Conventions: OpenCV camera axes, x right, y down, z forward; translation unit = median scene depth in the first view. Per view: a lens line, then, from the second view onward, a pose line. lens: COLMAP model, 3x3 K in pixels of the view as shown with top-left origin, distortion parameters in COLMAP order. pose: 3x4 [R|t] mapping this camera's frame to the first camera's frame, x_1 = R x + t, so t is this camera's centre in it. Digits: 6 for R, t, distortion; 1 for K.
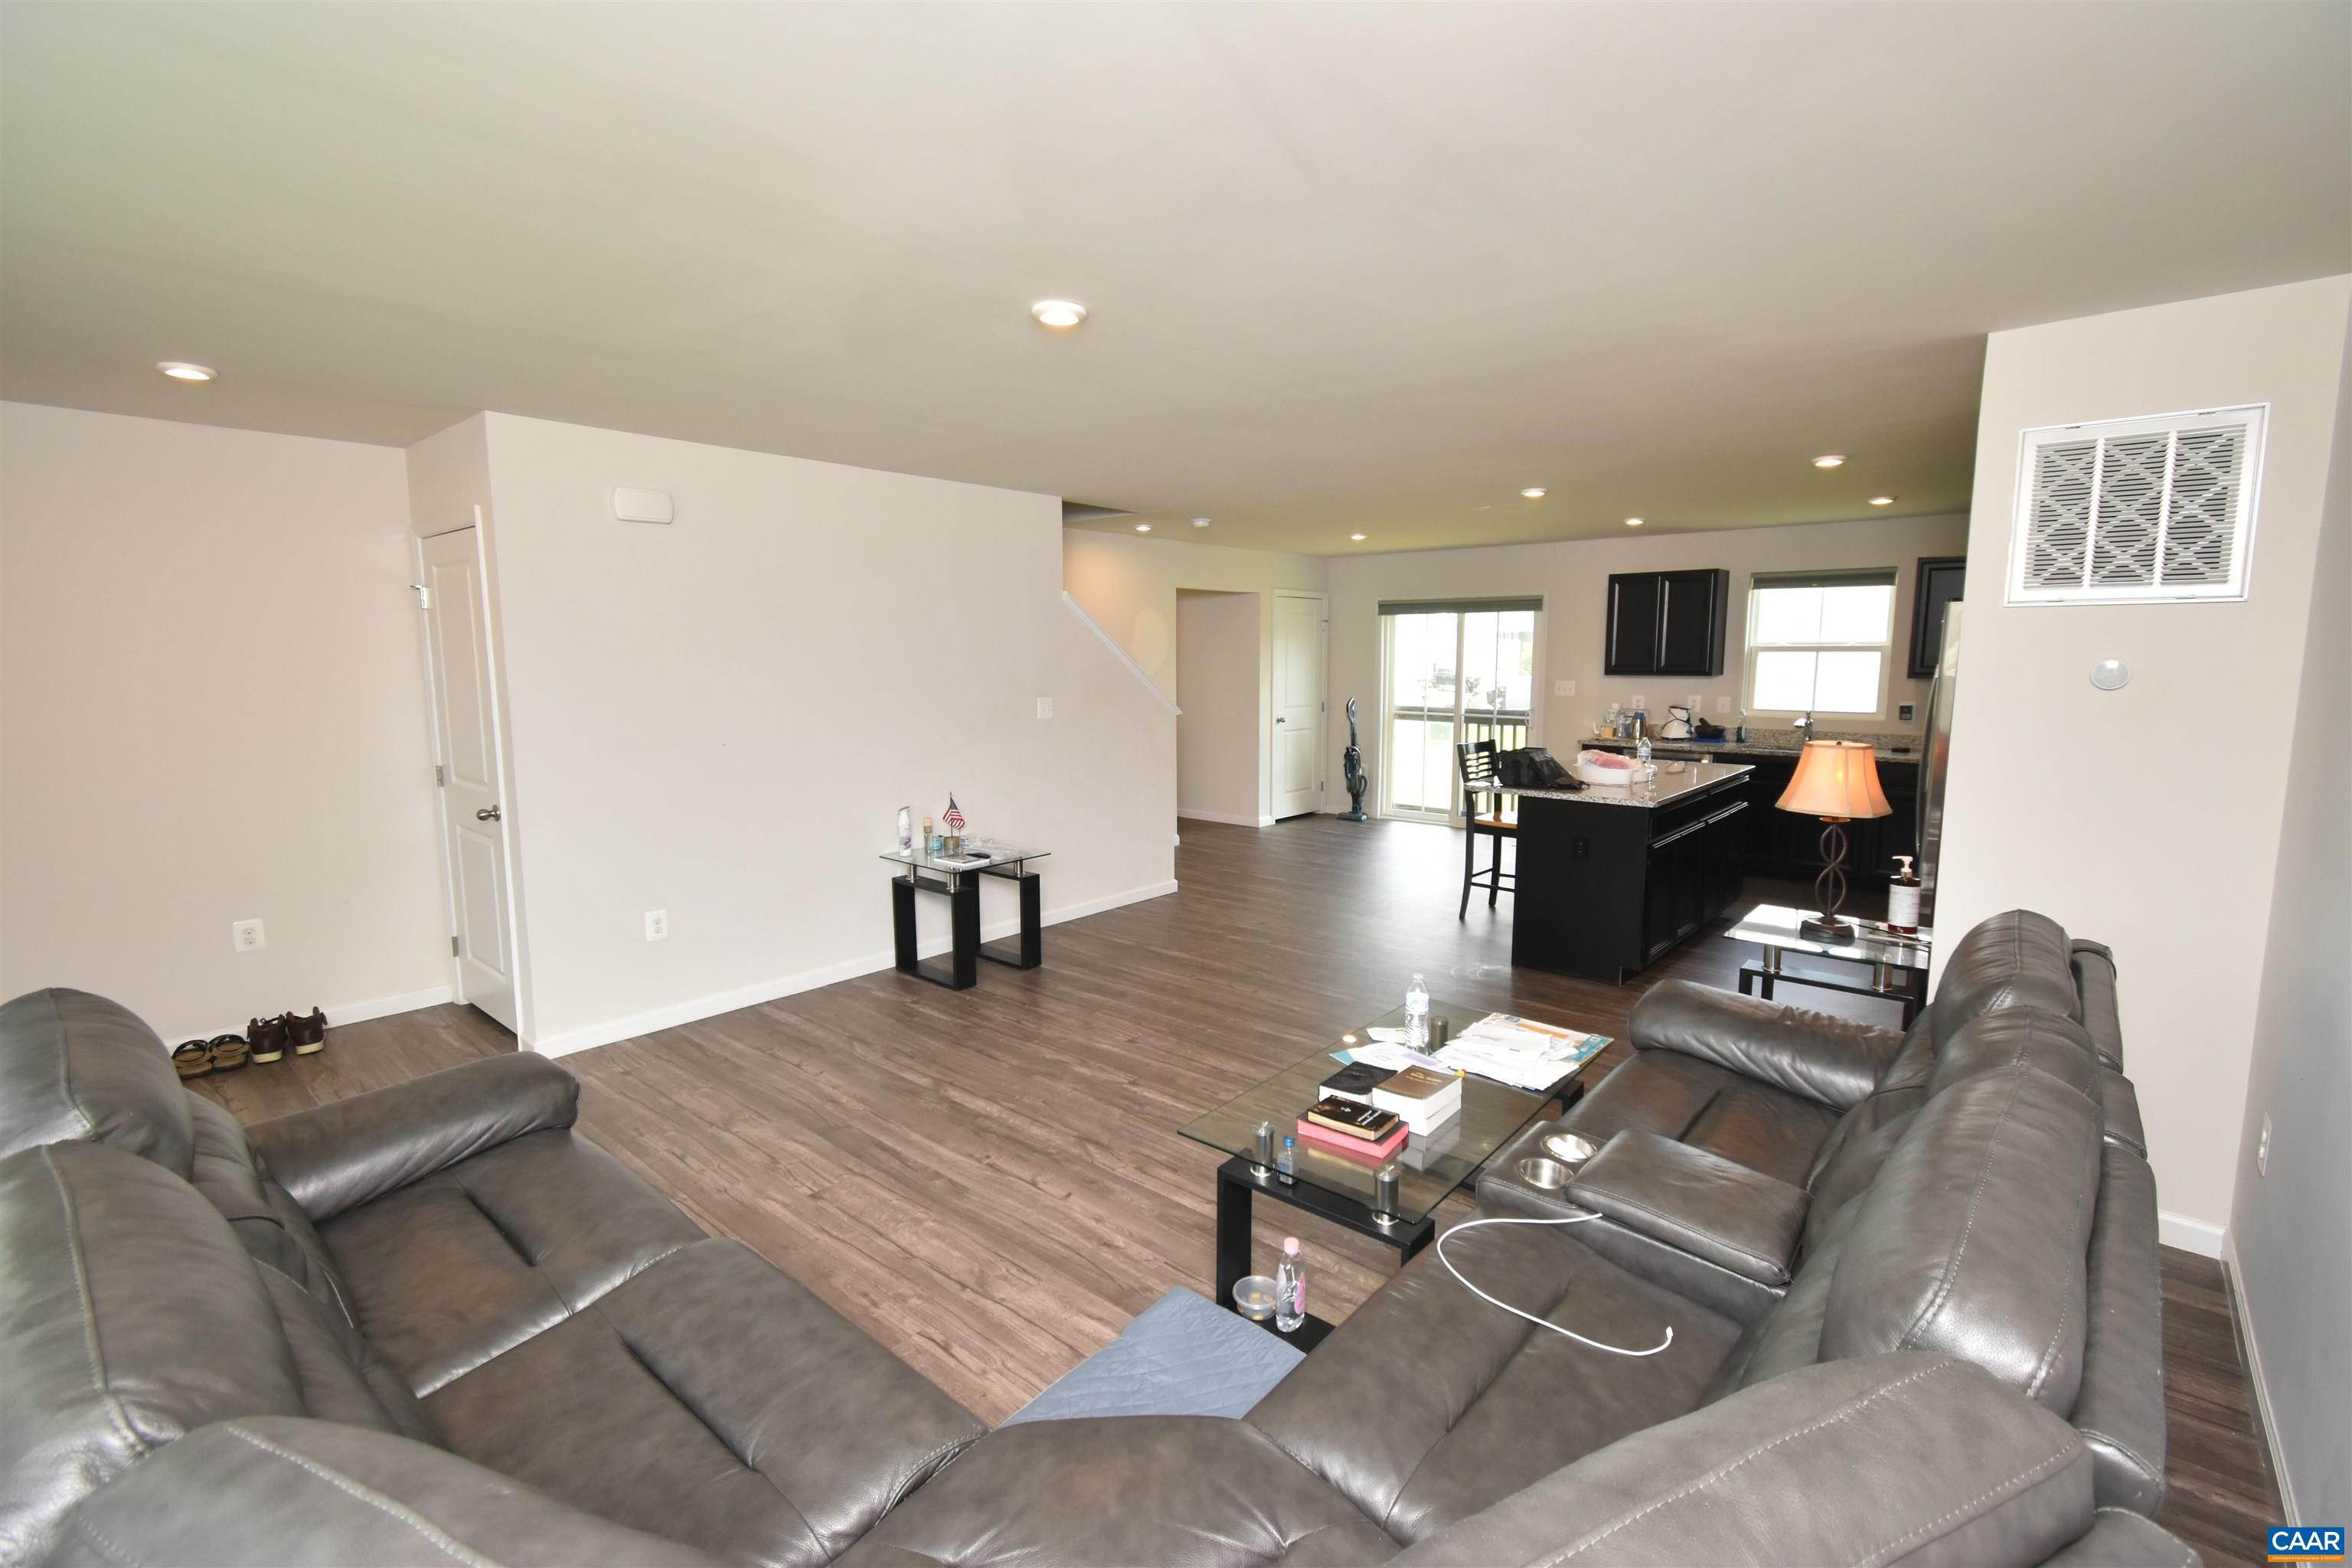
lens RADIAL K [[1028.6, 0, 1176.0], [0, 1028.6, 784.0], [0, 0, 1]] dist [0.002198, 0.000645]
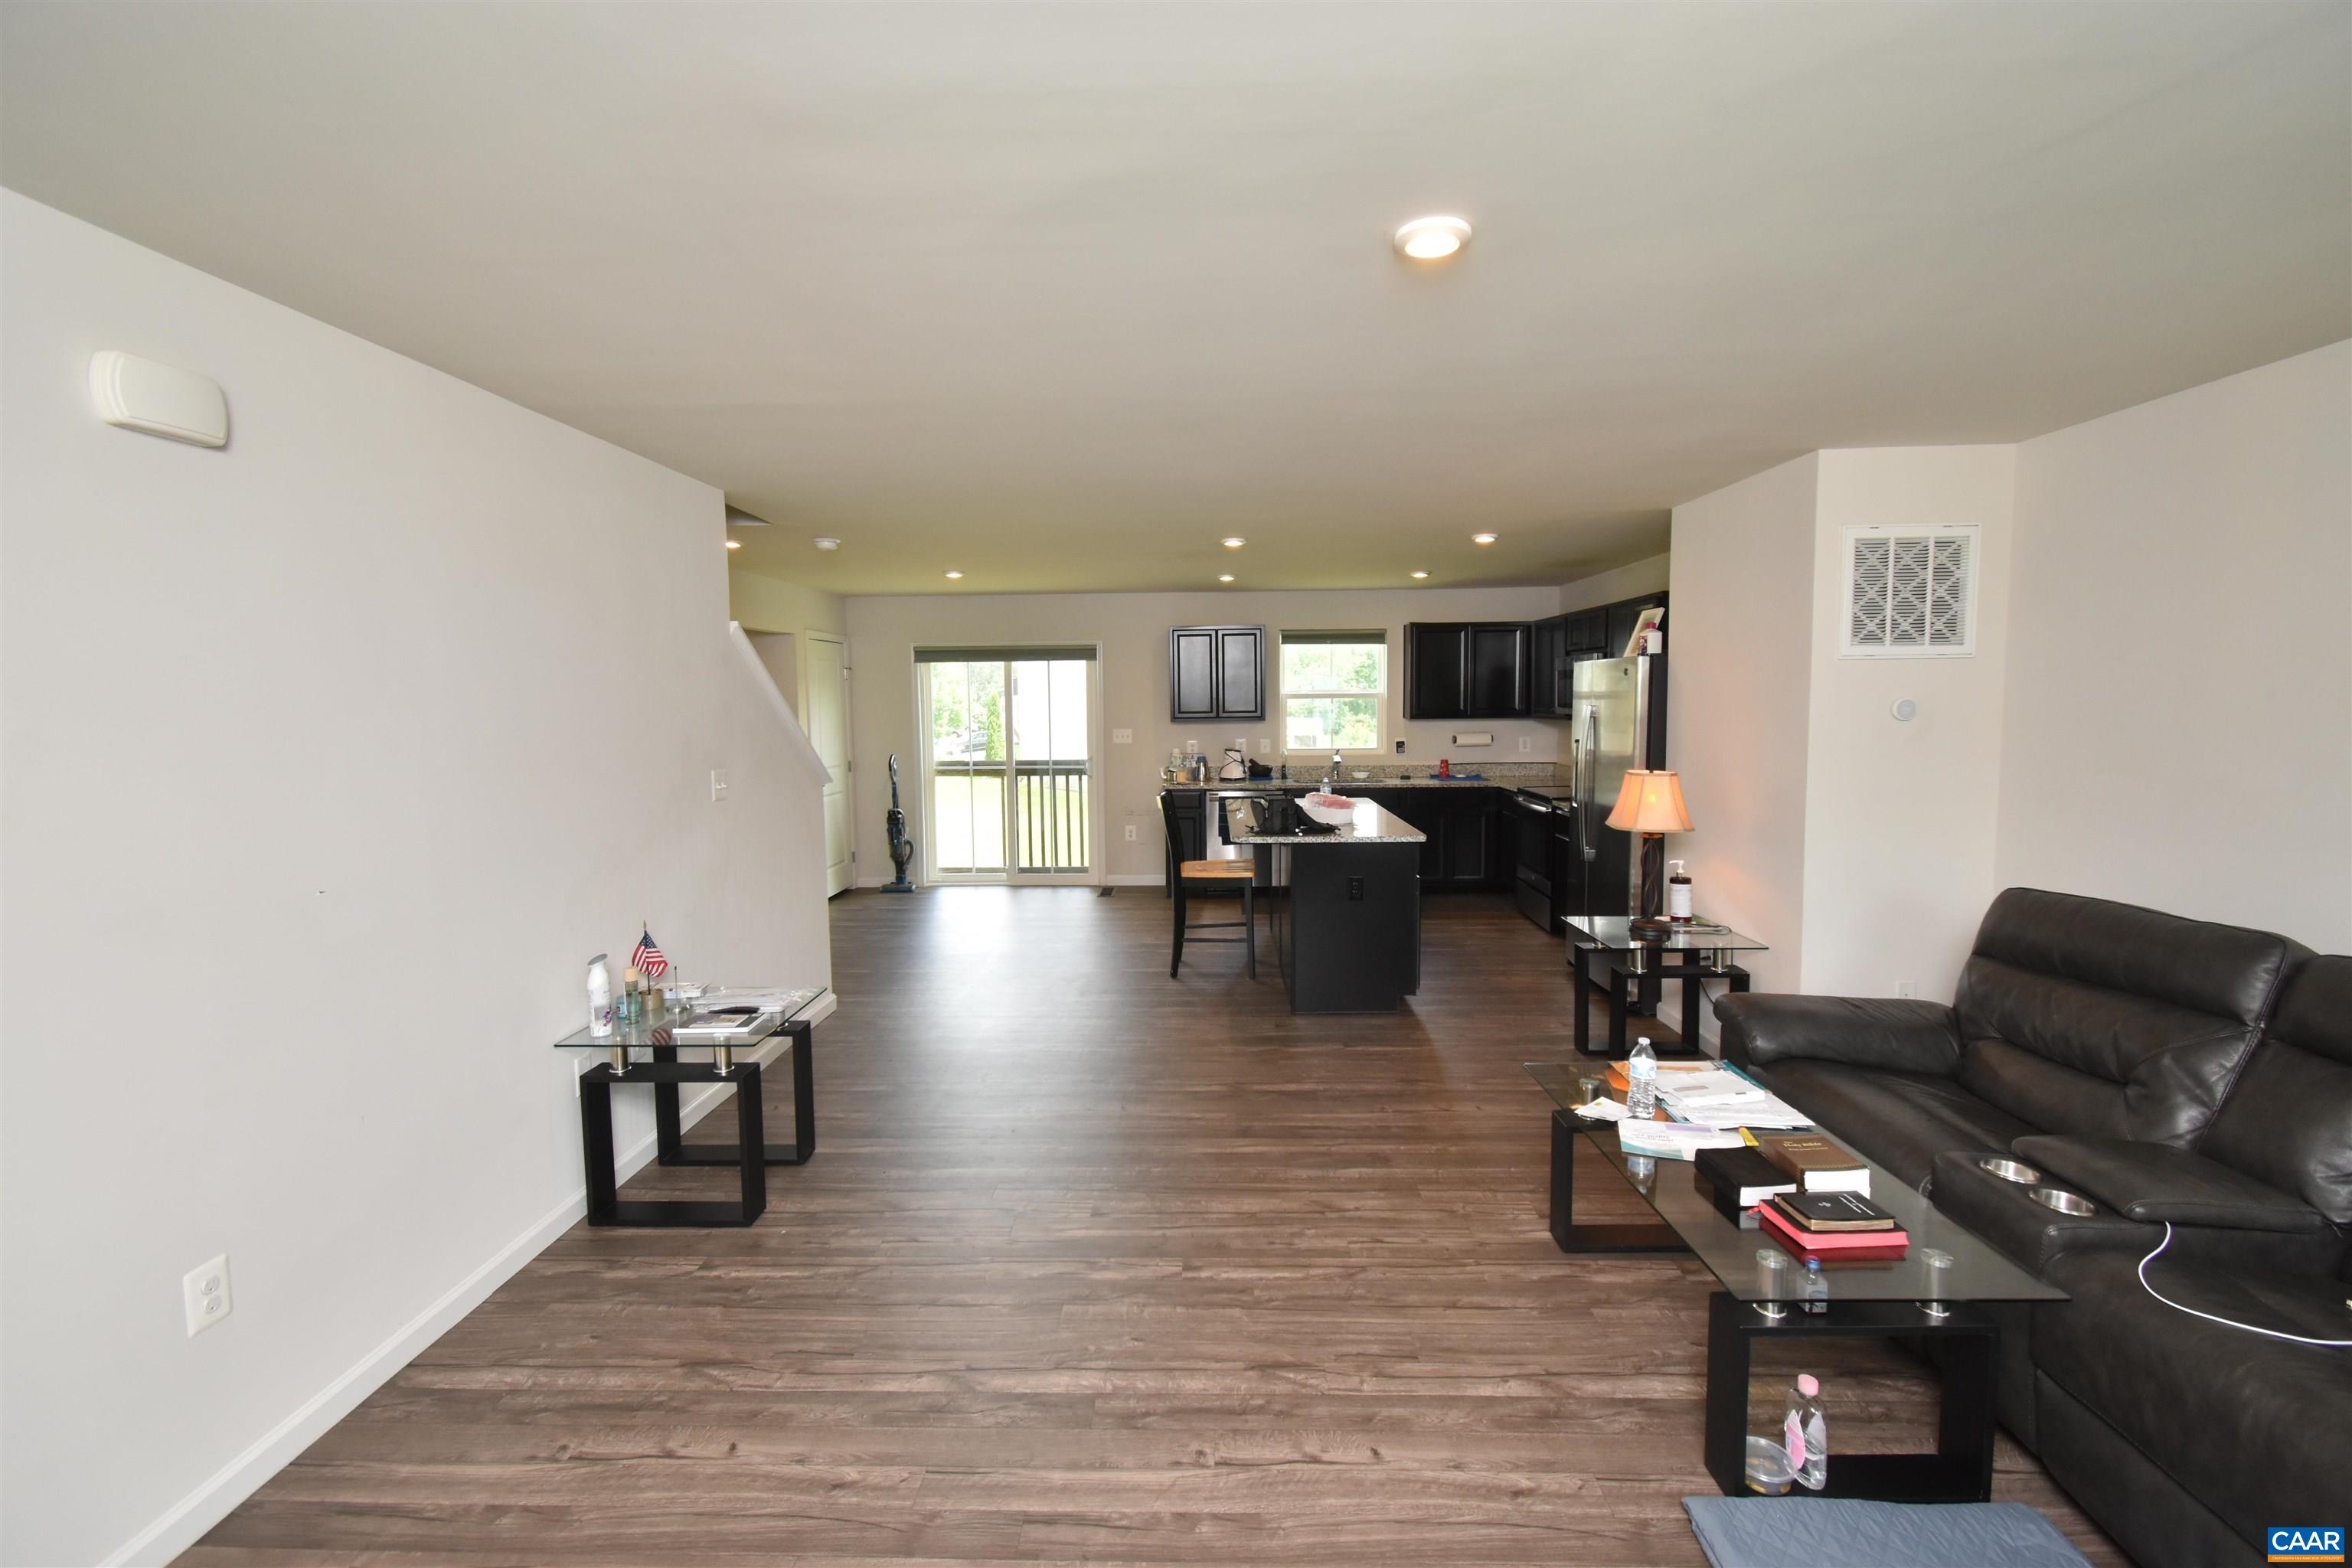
lens RADIAL K [[1028.6, 0, 1176.0], [0, 1028.6, 784.0], [0, 0, 1]] dist [0.002198, 0.000645]
pose [[0.774384, -0.059797, 0.629884, -0.444597], [0.090991, 0.995701, -0.017339, -0.045303], [-0.626139, 0.070740, 0.776496, 0.346557]]
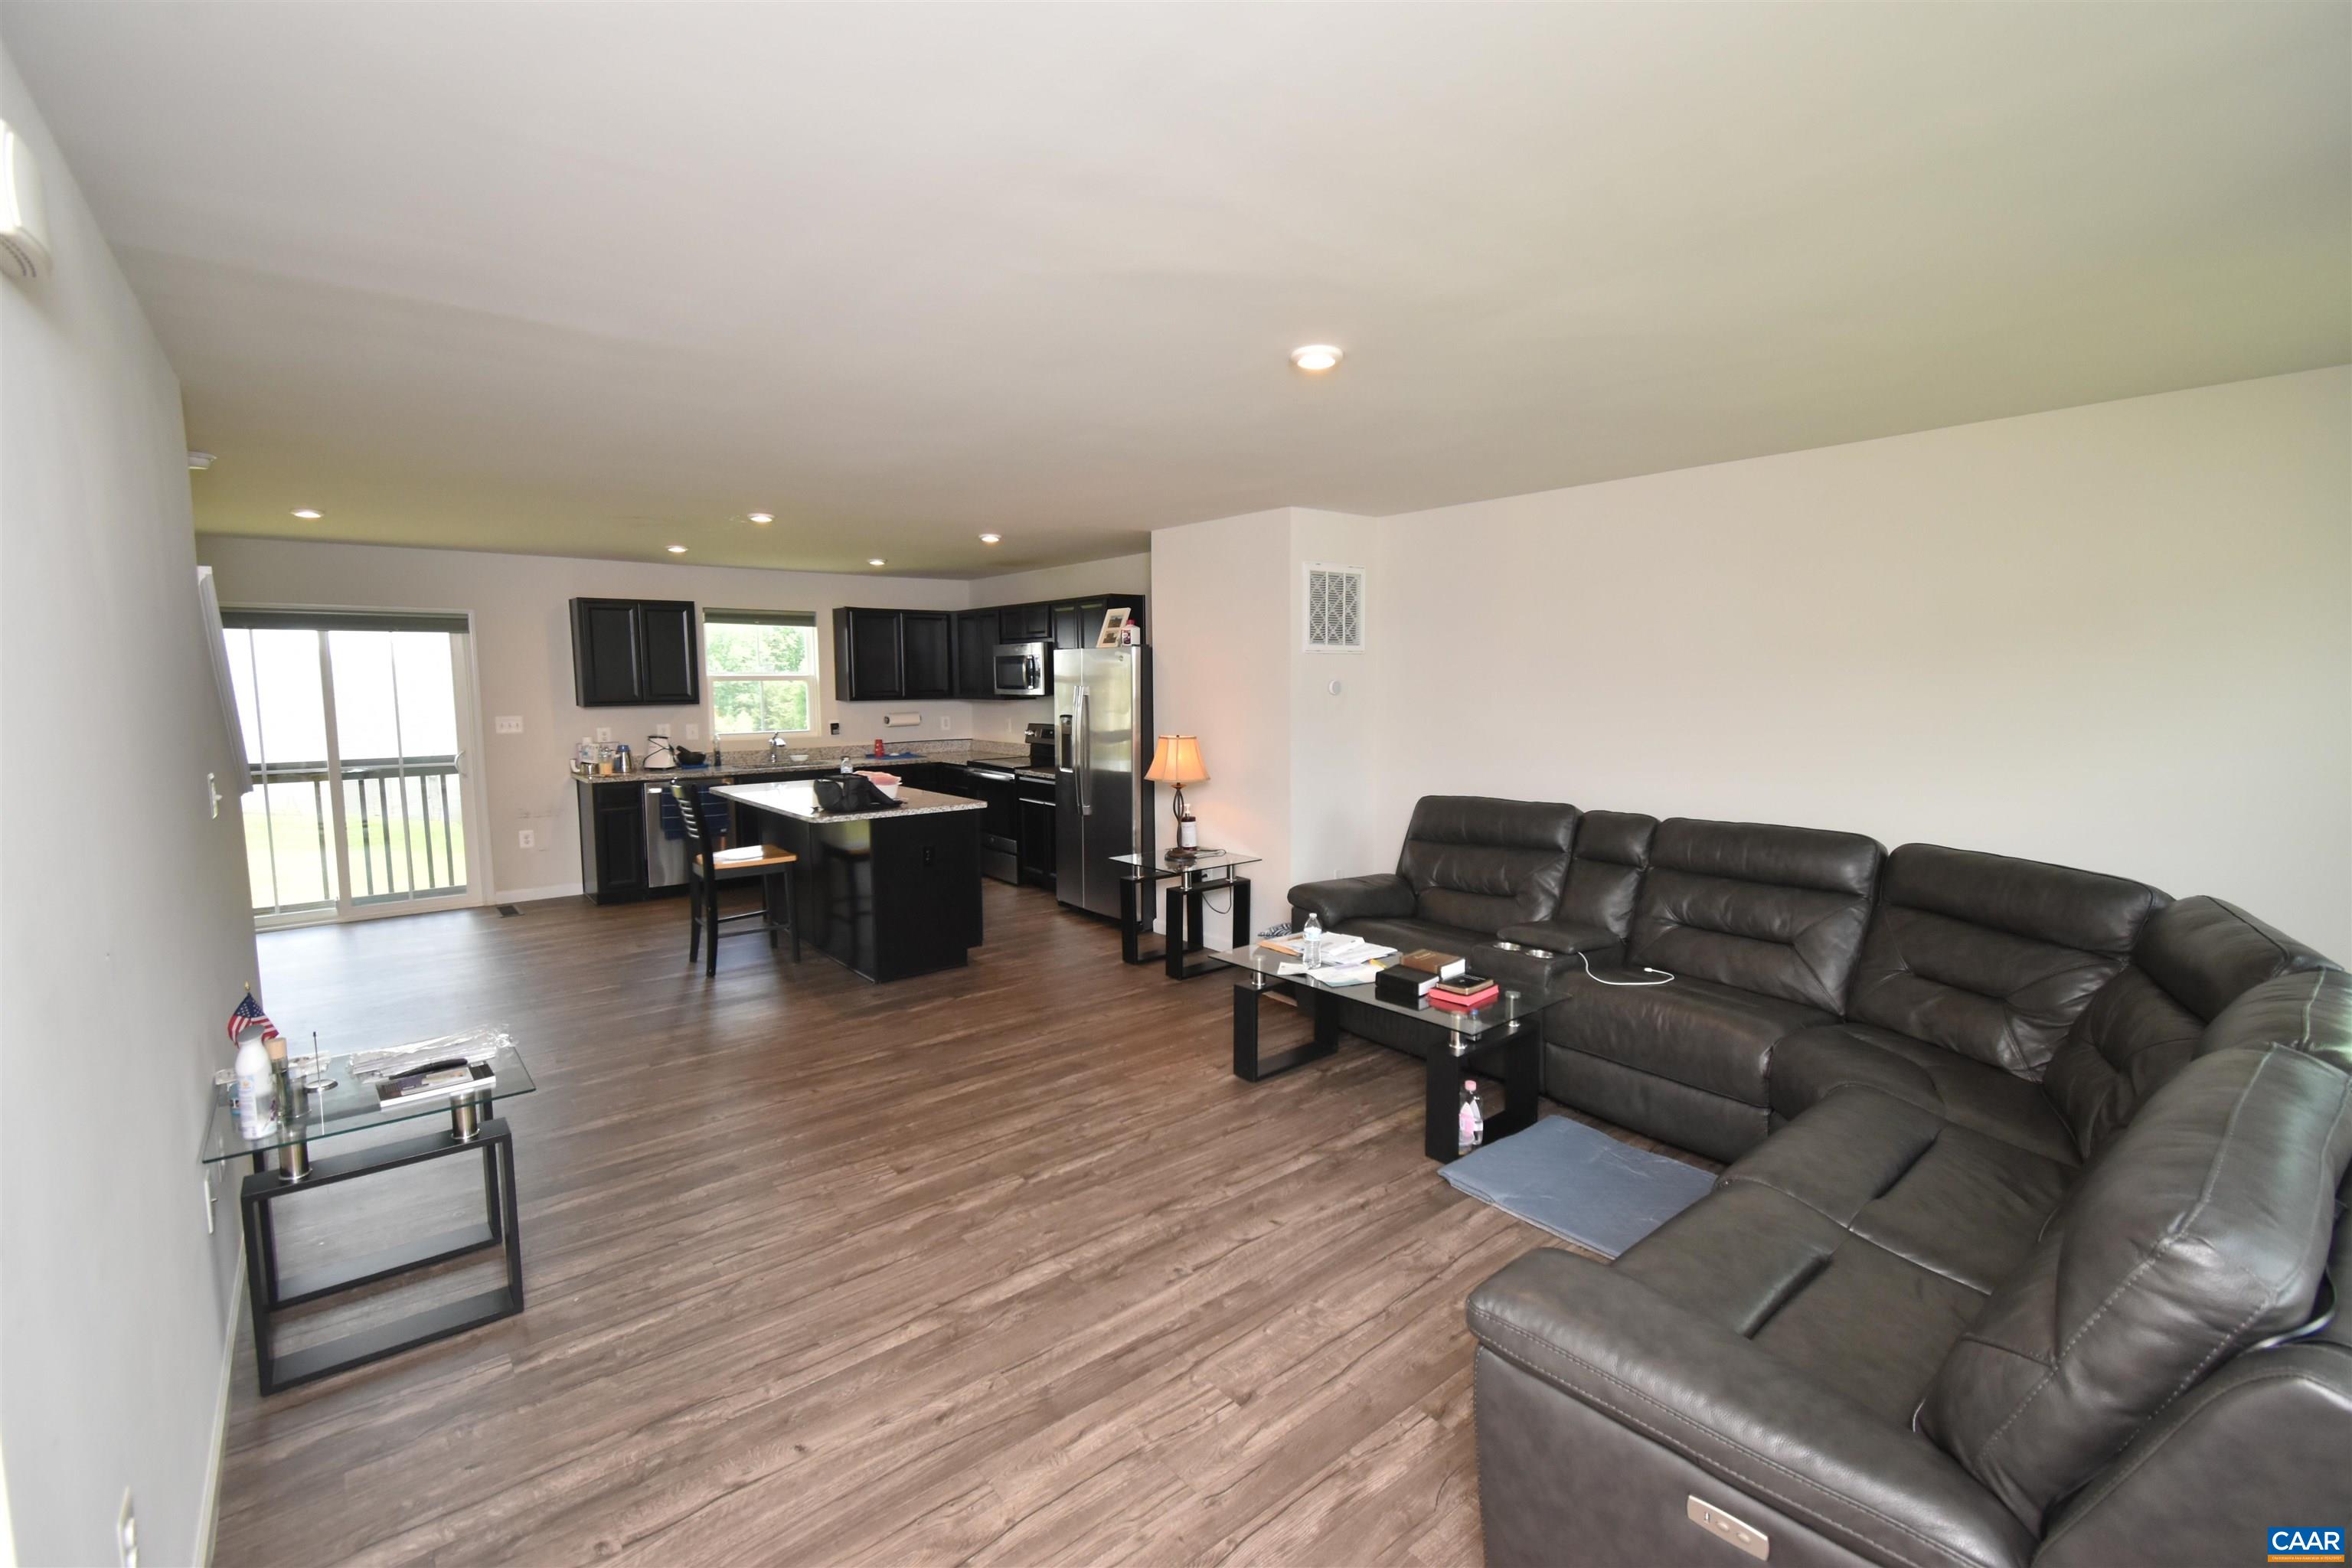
lens RADIAL K [[1032.3, 0, 1176.0], [0, 1032.3, 784.0], [0, 0, 1]] dist [0.030239, -0.018725]
pose [[0.172212, -0.102452, 0.979718, -0.739606], [0.133315, 0.987850, 0.079869, -0.077521], [-0.975997, 0.116857, 0.183778, 0.599422]]
